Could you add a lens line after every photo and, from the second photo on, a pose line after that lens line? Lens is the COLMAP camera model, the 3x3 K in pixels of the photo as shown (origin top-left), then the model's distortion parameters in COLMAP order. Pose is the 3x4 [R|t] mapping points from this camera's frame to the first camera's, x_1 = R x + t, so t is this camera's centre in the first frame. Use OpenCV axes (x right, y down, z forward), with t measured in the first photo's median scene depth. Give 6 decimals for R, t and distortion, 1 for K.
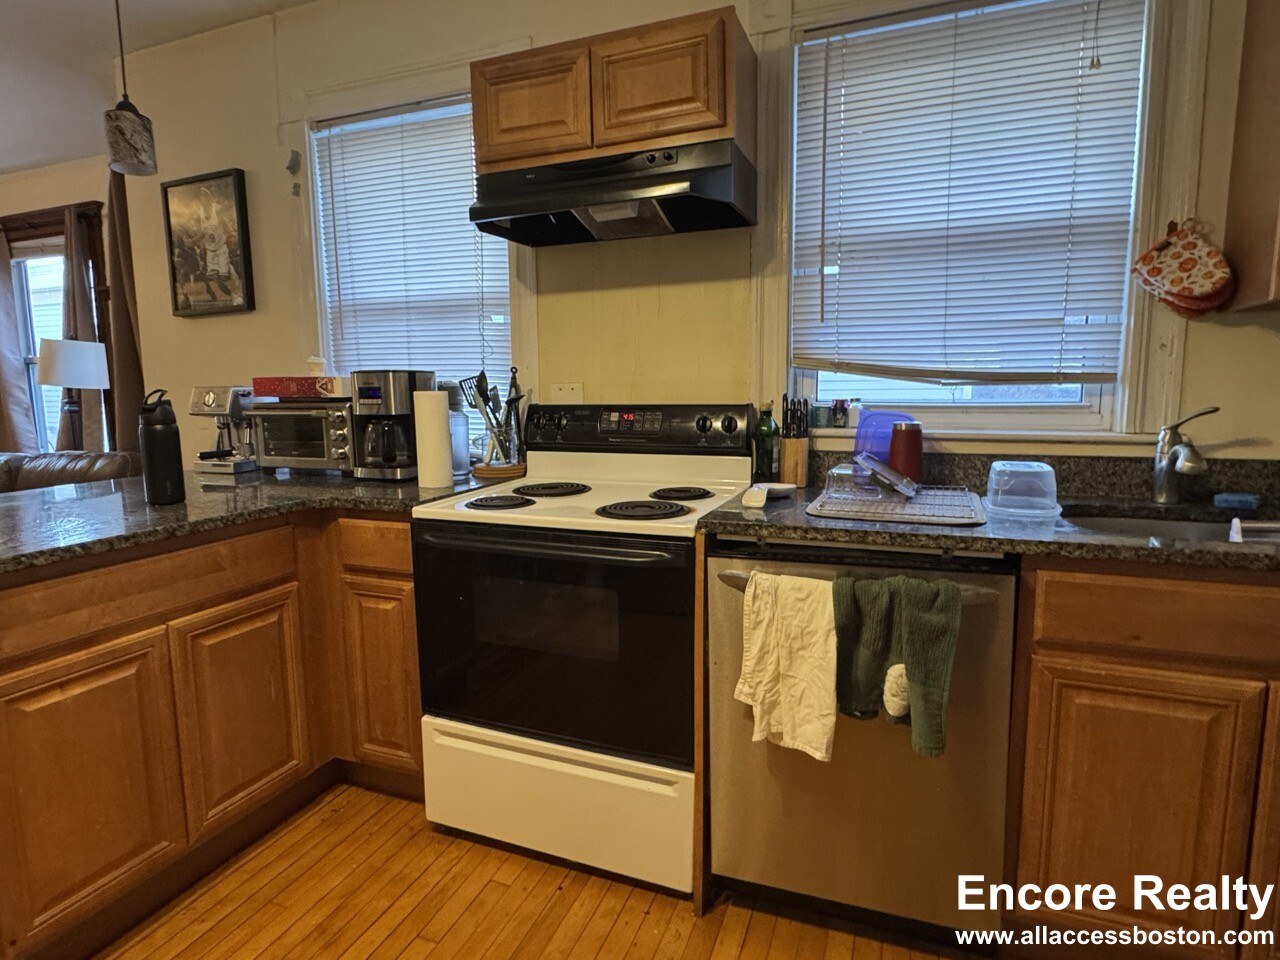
lens RADIAL K [[691.5, 0, 639.2], [0, 691.5, 477.0], [0, 0, 1]] dist [0.002513, 0.001510]
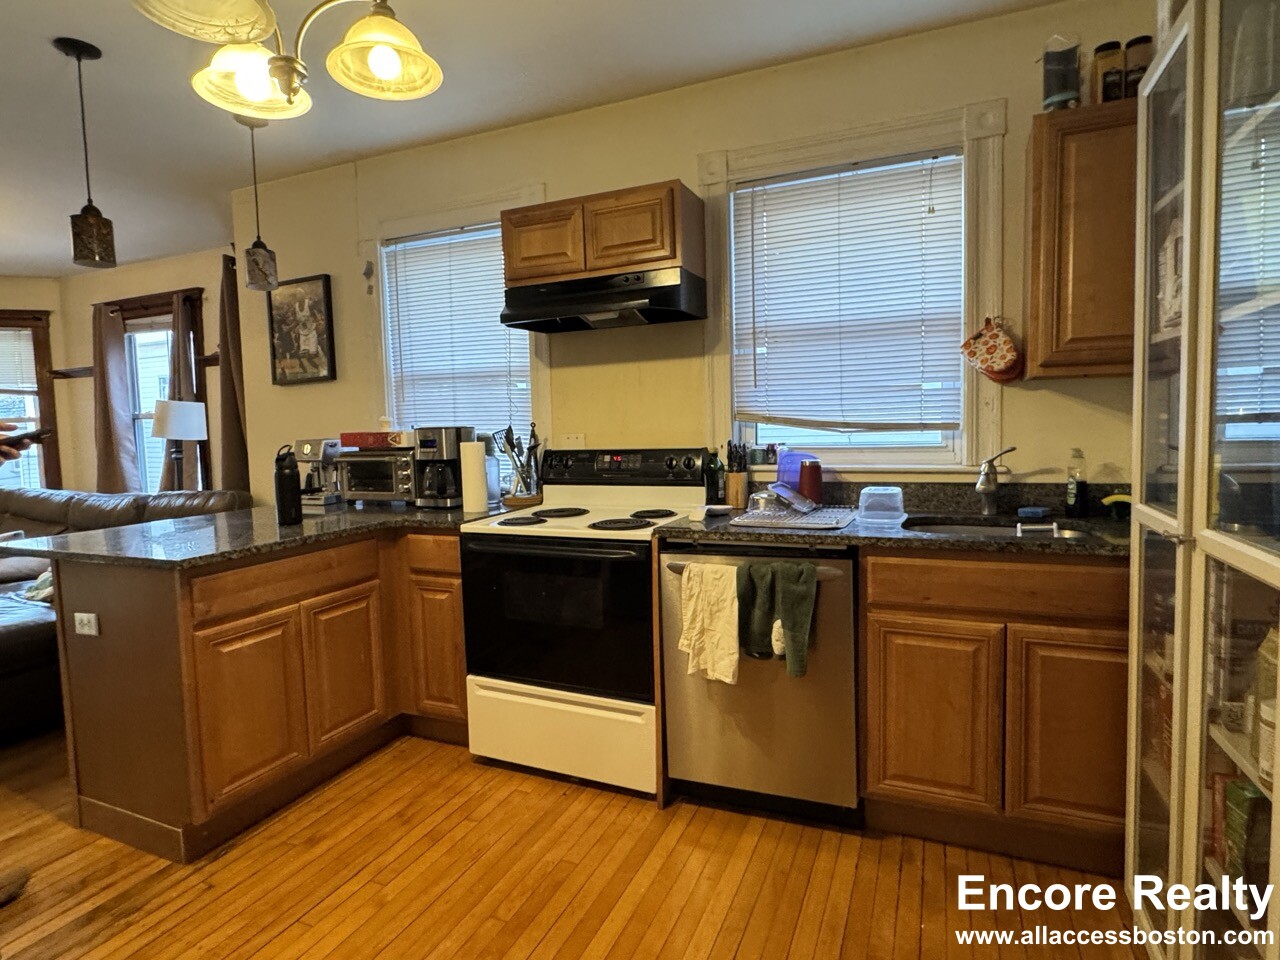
lens RADIAL K [[691.5, 0, 642.1], [0, 691.5, 475.3], [0, 0, 1]] dist [0.002513, 0.001510]
pose [[0.999222, -0.013852, -0.036929, 0.096433], [0.011831, 0.998450, -0.054381, 0.023190], [0.037625, 0.053902, 0.997837, -0.400170]]
